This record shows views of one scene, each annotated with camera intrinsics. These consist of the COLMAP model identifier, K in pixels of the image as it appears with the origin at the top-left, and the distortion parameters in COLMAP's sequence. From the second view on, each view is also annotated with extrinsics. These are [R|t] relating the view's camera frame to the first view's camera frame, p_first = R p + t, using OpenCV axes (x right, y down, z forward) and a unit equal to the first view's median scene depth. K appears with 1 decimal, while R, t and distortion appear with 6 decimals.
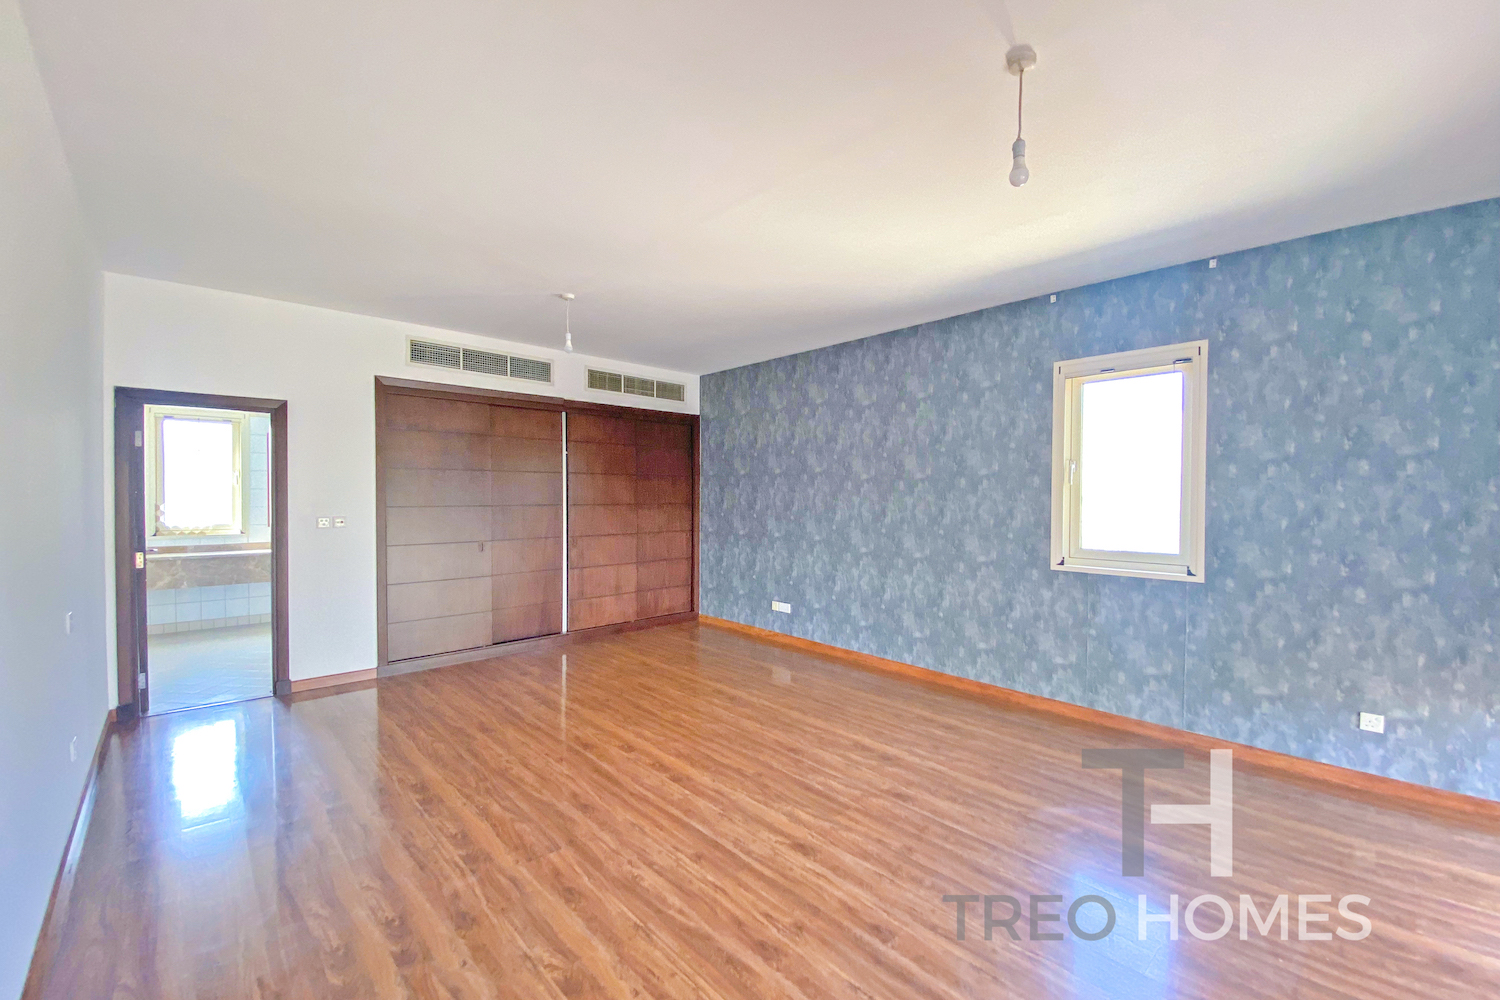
lens RADIAL K [[603.8, 0, 751.0], [0, 603.8, 517.5], [0, 0, 1]] dist [0.029254, -0.026222]
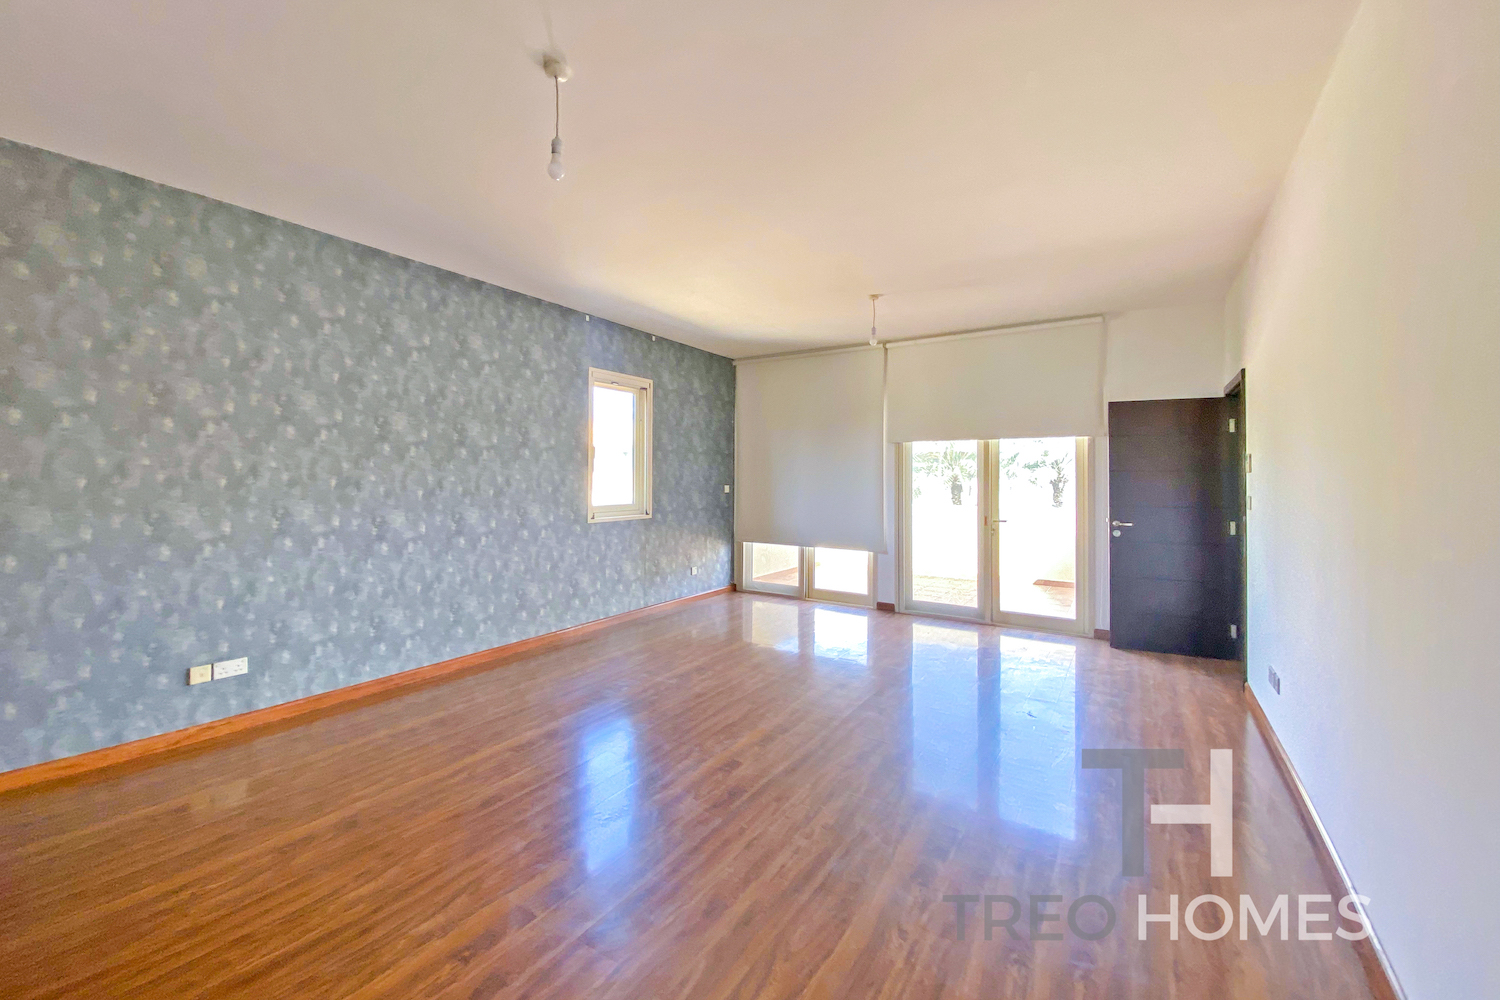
lens RADIAL K [[592.3, 0, 762.1], [0, 592.3, 474.8], [0, 0, 1]] dist [0.035544, -0.020263]
pose [[-0.267159, -0.005743, 0.963635, -0.855704], [0.023633, 0.999642, 0.012510, -0.026575], [-0.963363, 0.026116, -0.266927, 0.992553]]
